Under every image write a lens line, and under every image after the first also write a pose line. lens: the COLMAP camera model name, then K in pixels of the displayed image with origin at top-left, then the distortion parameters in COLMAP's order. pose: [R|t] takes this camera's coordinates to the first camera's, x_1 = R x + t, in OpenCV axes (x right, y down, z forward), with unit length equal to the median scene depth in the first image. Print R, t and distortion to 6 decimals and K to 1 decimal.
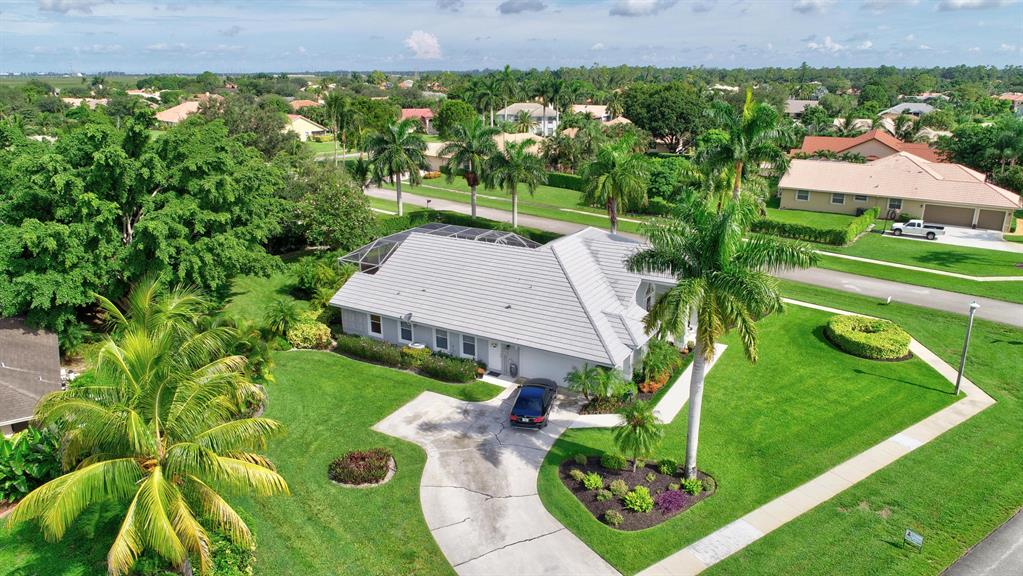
lens RADIAL K [[689.6, 0, 511.6], [0, 689.6, 288.4], [0, 0, 1]] dist [-0.009992, -0.001392]
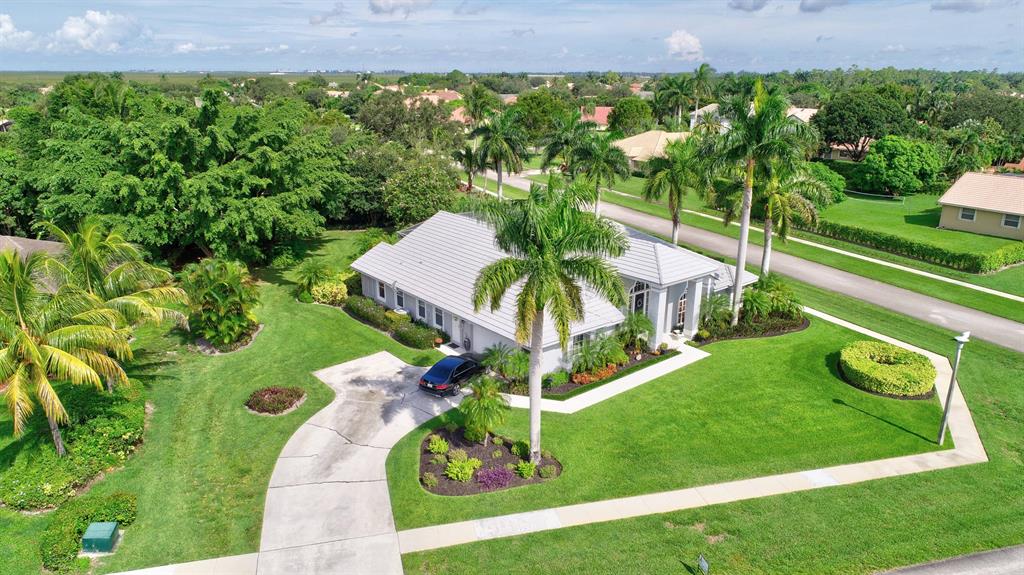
lens RADIAL K [[690.2, 0, 512.2], [0, 690.2, 288.4], [0, 0, 1]] dist [-0.009992, -0.001392]
pose [[0.938637, 0.110958, -0.326573, 0.382537], [-0.111745, 0.993601, 0.016414, 0.009531], [0.326304, 0.021086, 0.945030, 0.033236]]
